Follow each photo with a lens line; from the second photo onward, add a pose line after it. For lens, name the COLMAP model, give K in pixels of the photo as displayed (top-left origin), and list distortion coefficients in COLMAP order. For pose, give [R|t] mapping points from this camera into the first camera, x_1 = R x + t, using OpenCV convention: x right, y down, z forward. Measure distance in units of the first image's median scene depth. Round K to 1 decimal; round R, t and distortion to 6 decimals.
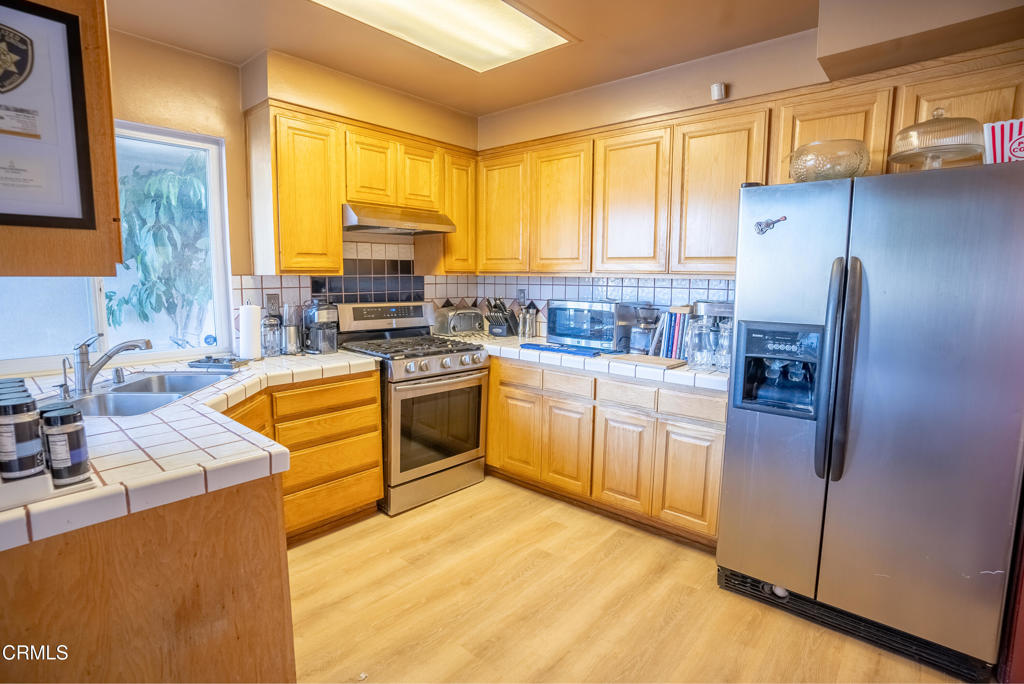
lens RADIAL K [[501.9, 0, 491.6], [0, 501.9, 340.0], [0, 0, 1]] dist [-0.042123, 0.006909]
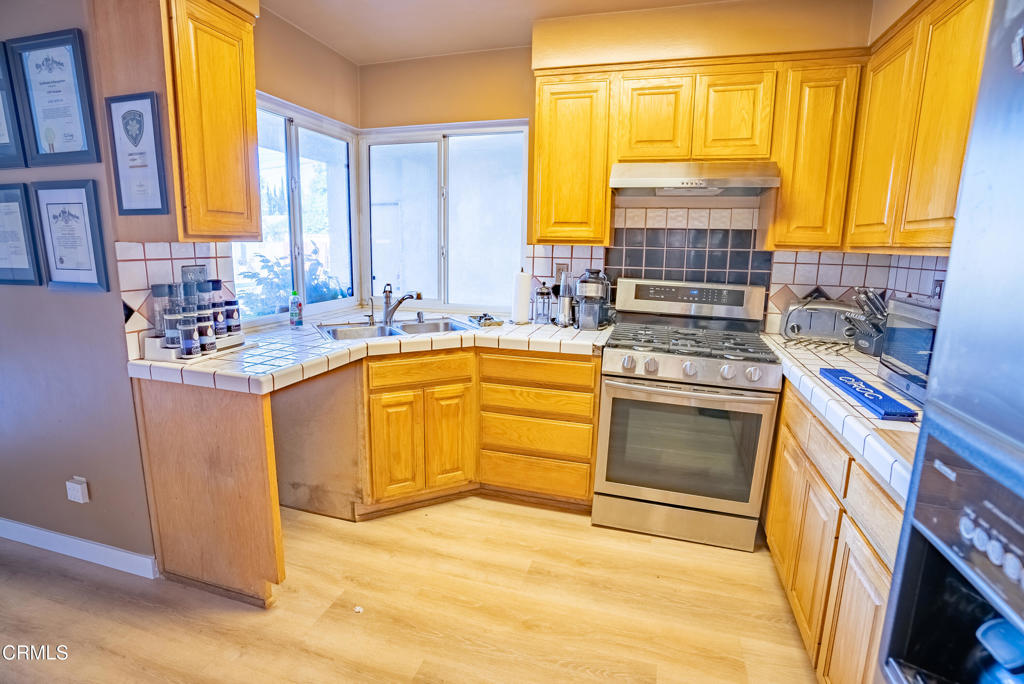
lens RADIAL K [[501.9, 0, 507.6], [0, 501.9, 337.2], [0, 0, 1]] dist [-0.042123, 0.006909]
pose [[0.451282, 0.165446, -0.876911, 0.435958], [-0.129964, 0.984371, 0.118838, -0.052781], [0.882867, 0.060337, 0.465731, 0.433359]]
